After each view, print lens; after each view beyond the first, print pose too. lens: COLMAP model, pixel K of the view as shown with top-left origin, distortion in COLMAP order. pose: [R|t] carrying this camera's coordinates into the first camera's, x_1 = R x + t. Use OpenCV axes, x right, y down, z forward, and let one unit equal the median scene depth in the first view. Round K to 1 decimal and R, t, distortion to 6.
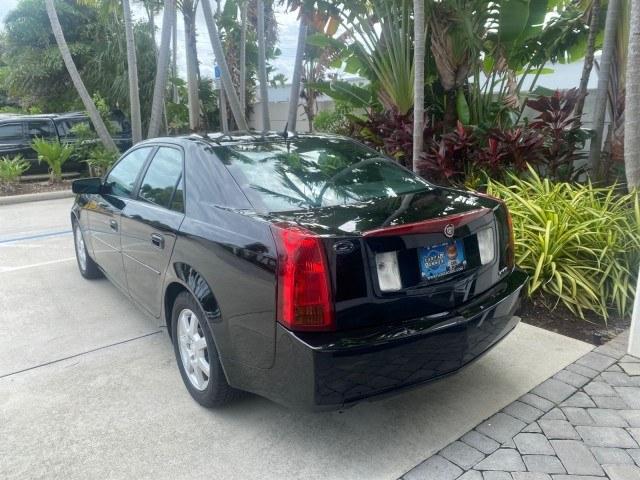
lens RADIAL K [[496.0, 0, 320.0], [0, 496.0, 240.0], [0, 0, 1]] dist [0.009418, -0.006523]
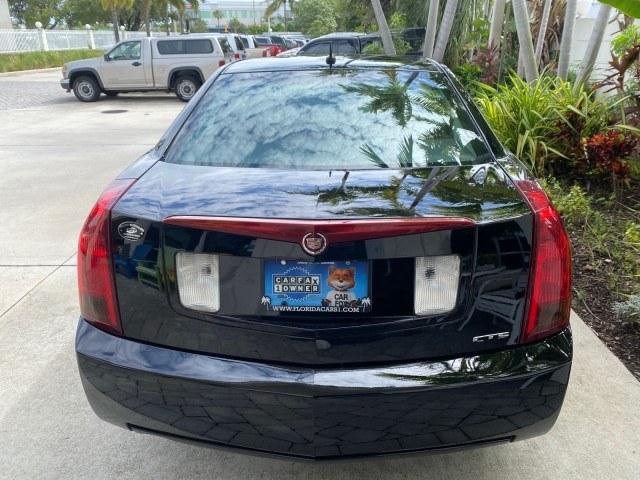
lens RADIAL K [[496.0, 0, 320.0], [0, 496.0, 240.0], [0, 0, 1]] dist [0.009418, -0.006523]
pose [[0.777680, 0.243021, -0.579788, 0.583393], [-0.155884, 0.968002, 0.196653, -0.133830], [0.609027, -0.062554, 0.790679, 0.523919]]
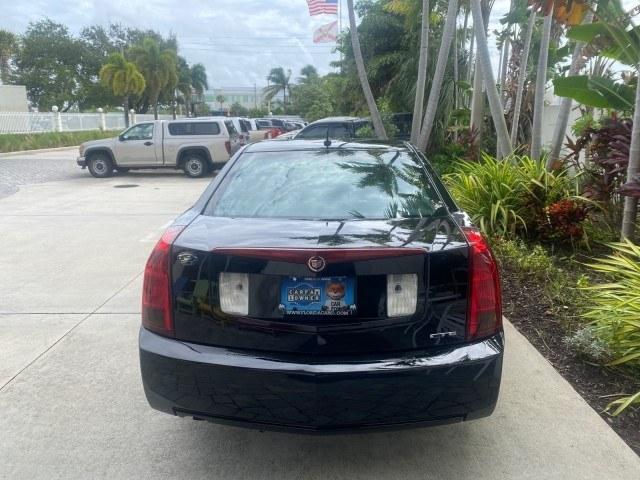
lens RADIAL K [[496.0, 0, 320.0], [0, 496.0, 240.0], [0, 0, 1]] dist [0.009418, -0.006523]
pose [[0.781388, 0.155170, -0.604447, 0.747469], [-0.157544, 0.986269, 0.049527, -0.098943], [0.603832, 0.056527, 0.795105, 0.313024]]
